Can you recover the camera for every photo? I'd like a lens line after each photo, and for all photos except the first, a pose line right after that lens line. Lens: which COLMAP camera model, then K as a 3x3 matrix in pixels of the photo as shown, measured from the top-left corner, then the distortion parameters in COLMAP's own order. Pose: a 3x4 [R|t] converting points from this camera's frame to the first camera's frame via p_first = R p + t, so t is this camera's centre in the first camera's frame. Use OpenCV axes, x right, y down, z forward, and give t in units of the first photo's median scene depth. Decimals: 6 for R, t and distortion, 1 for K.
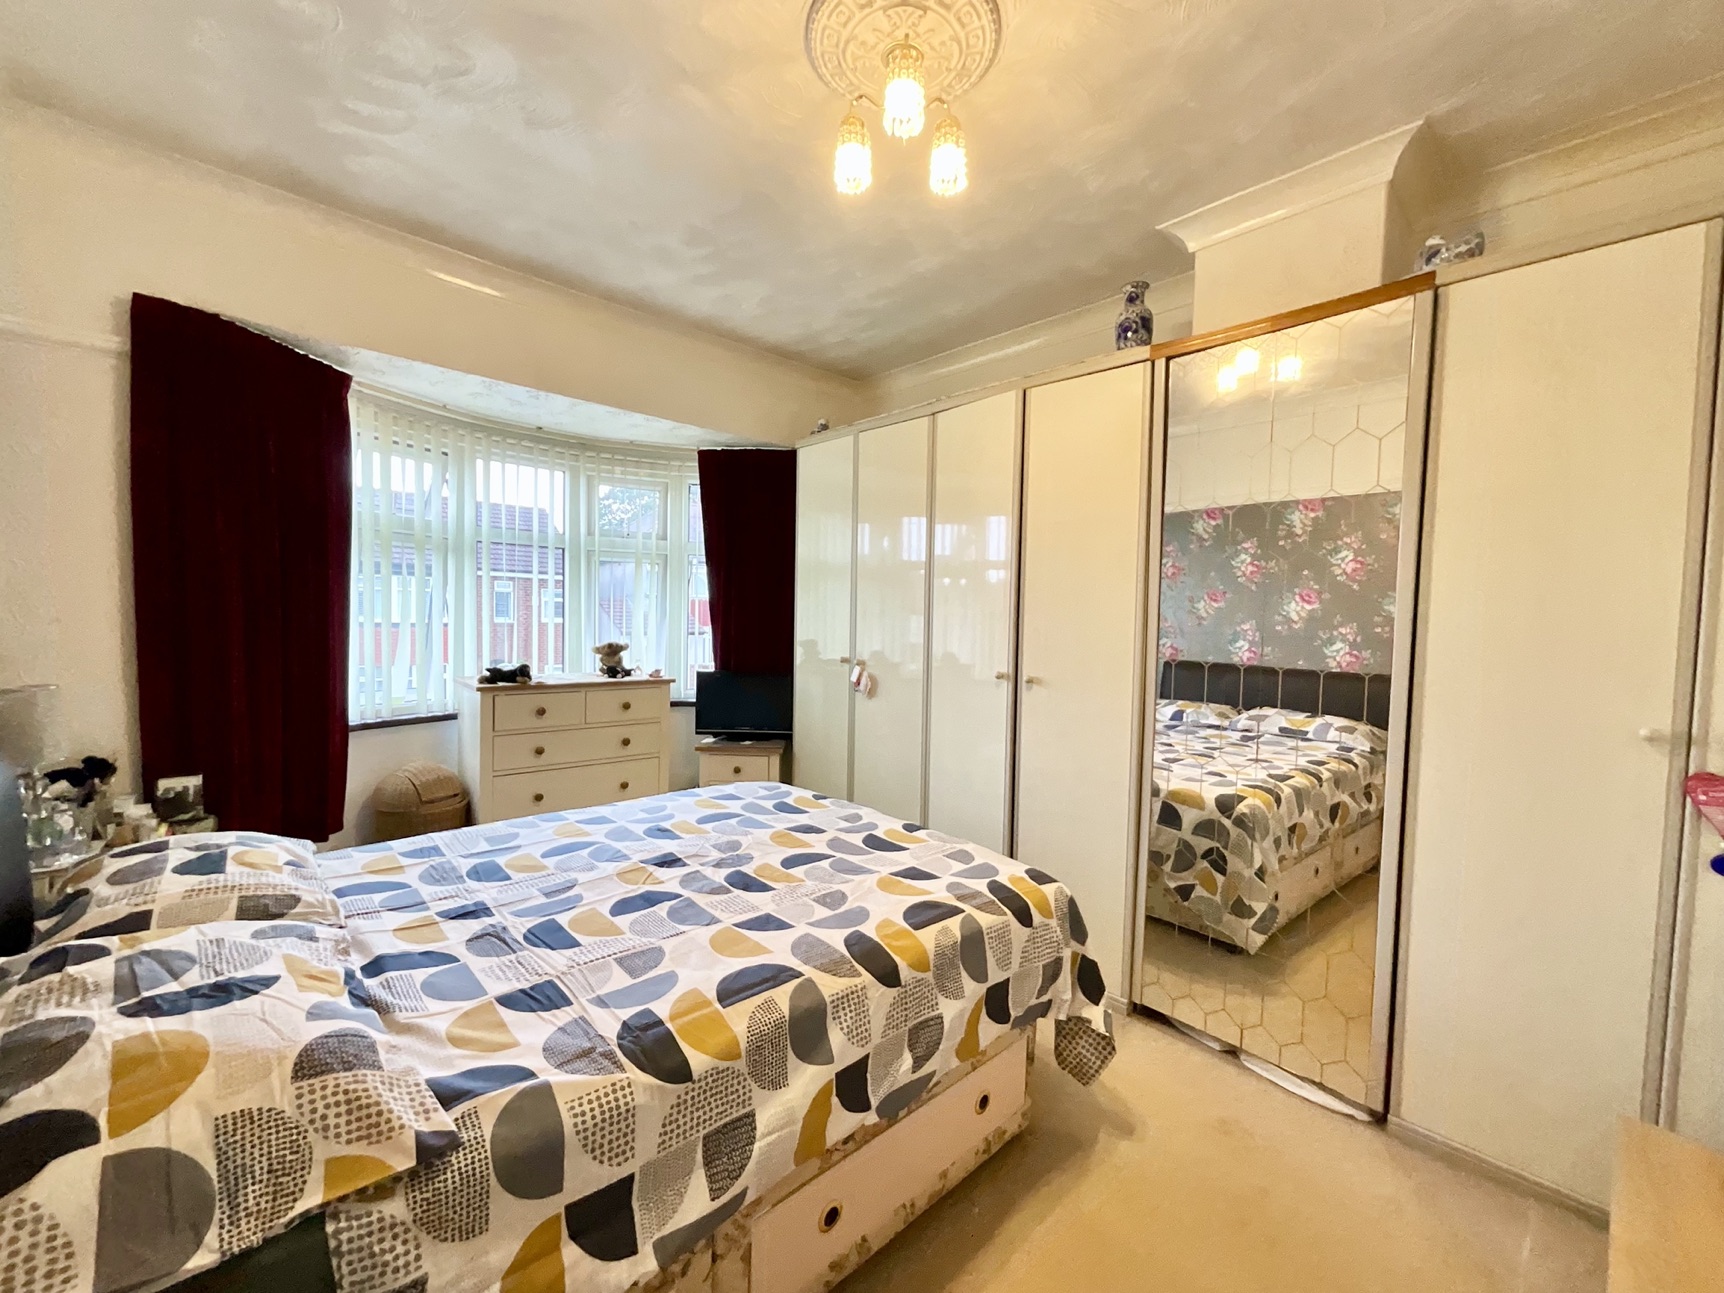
lens RADIAL K [[698.1, 0, 856.8], [0, 698.1, 647.0], [0, 0, 1]] dist [-0.000603, -0.000127]
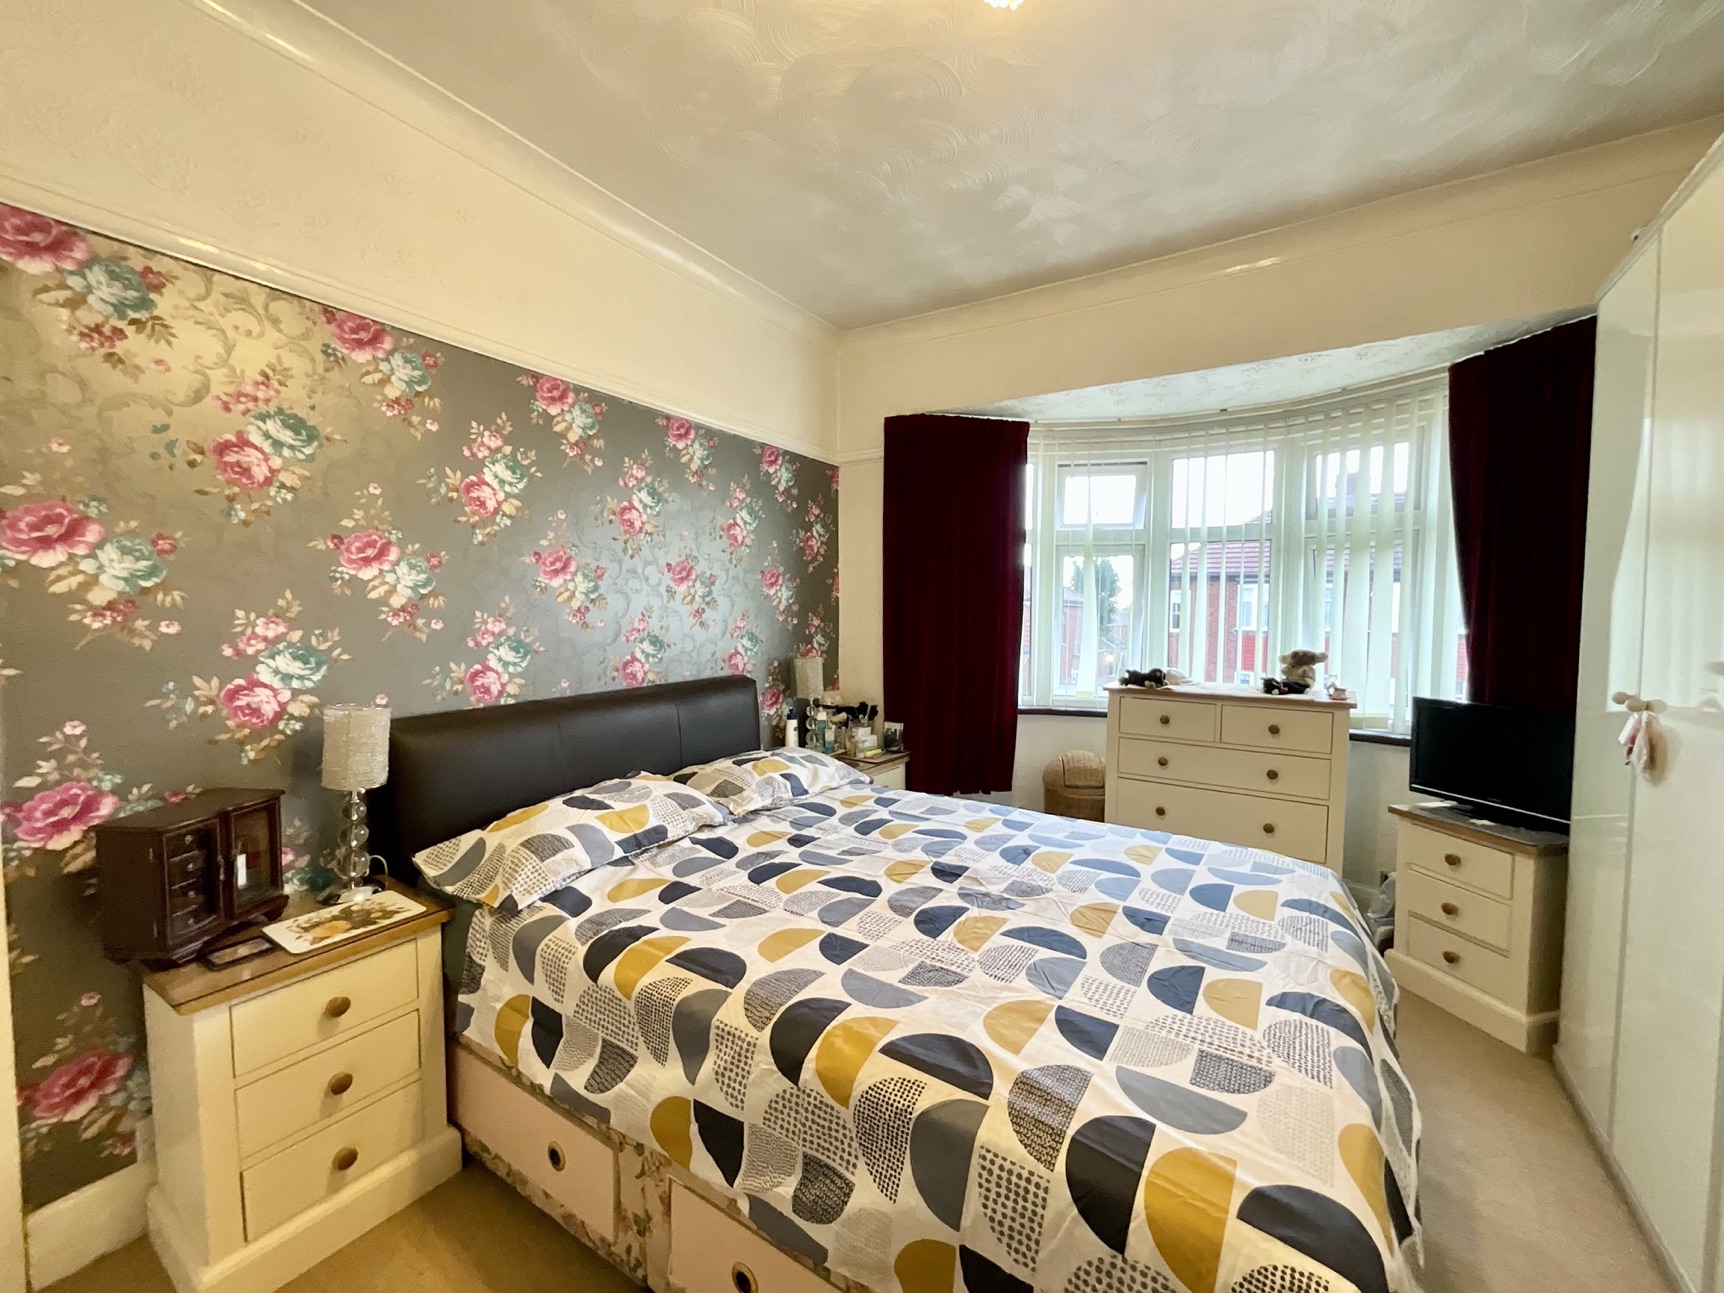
lens RADIAL K [[698.1, 0, 856.5], [0, 698.1, 643.7], [0, 0, 1]] dist [-0.000603, -0.000127]
pose [[0.247732, 0.025672, -0.968489, 0.568057], [-0.043238, 0.998946, 0.015419, -0.008612], [0.967863, 0.038056, 0.248580, 0.601967]]
